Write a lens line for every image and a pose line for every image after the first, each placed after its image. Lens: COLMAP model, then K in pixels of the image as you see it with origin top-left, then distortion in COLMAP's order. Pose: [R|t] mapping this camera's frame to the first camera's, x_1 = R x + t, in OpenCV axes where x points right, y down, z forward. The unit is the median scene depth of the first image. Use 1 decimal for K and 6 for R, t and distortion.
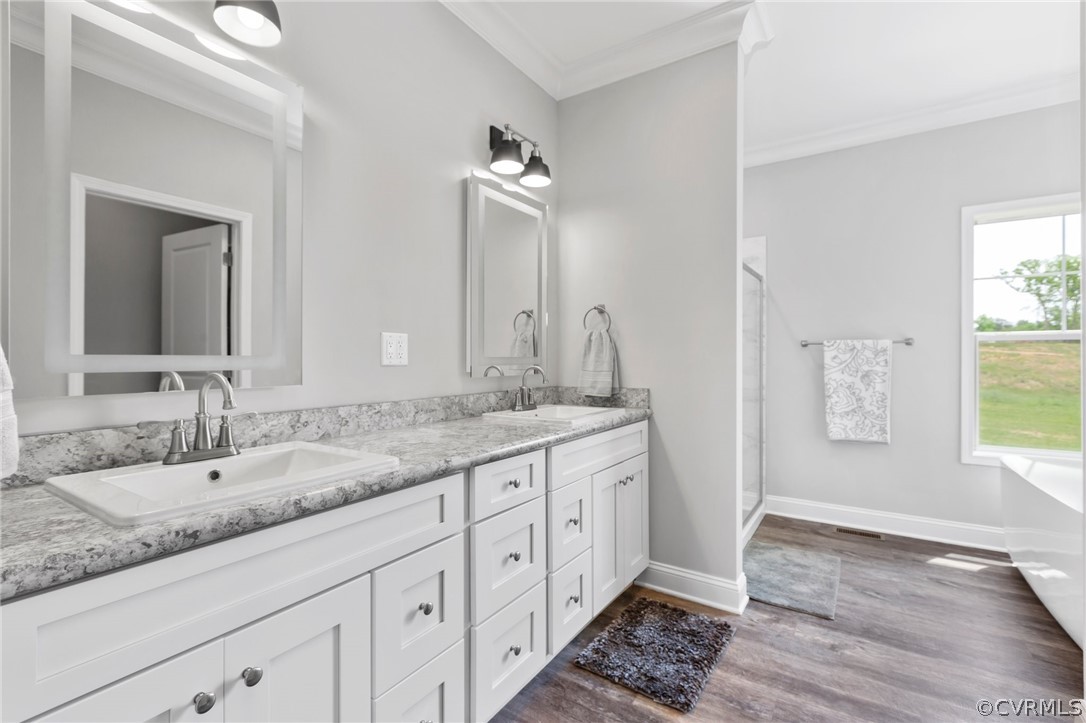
lens RADIAL K [[486.7, 0, 542.7], [0, 486.7, 368.2], [0, 0, 1]] dist [-0.000150, -0.000187]
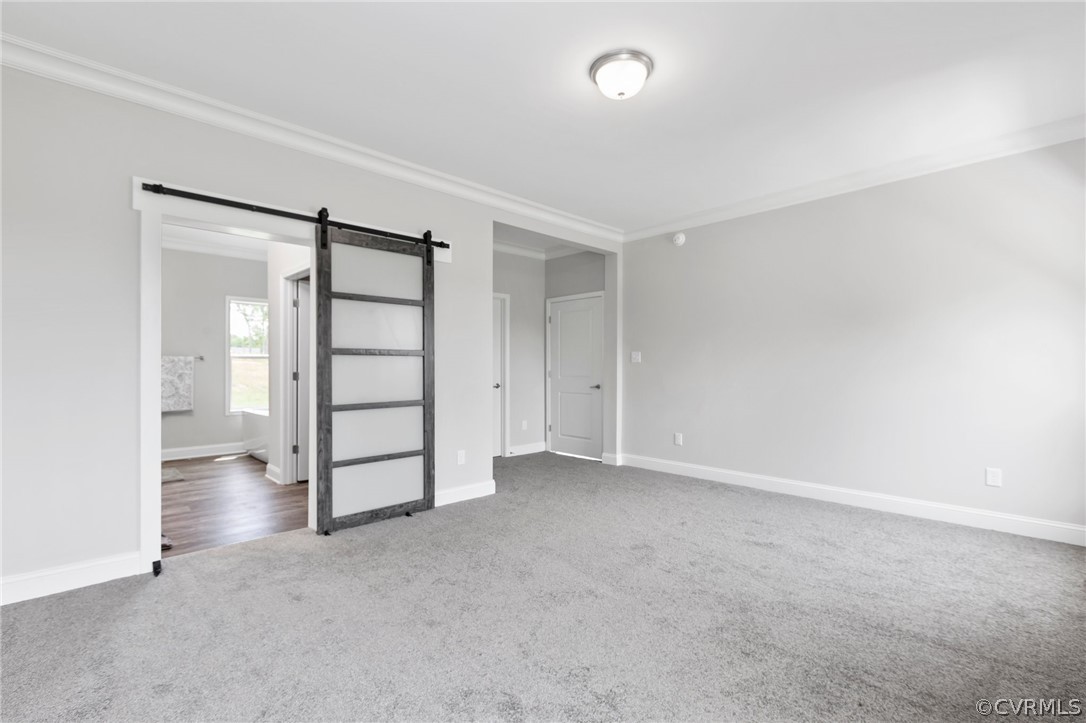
lens RADIAL K [[486.7, 0, 542.7], [0, 486.7, 368.2], [0, 0, 1]] dist [-0.000150, -0.000187]
pose [[0.224735, 0.004421, 0.974410, -0.841773], [0.008949, 0.999938, -0.006601, 0.011864], [-0.974379, 0.010203, 0.224682, -0.775449]]
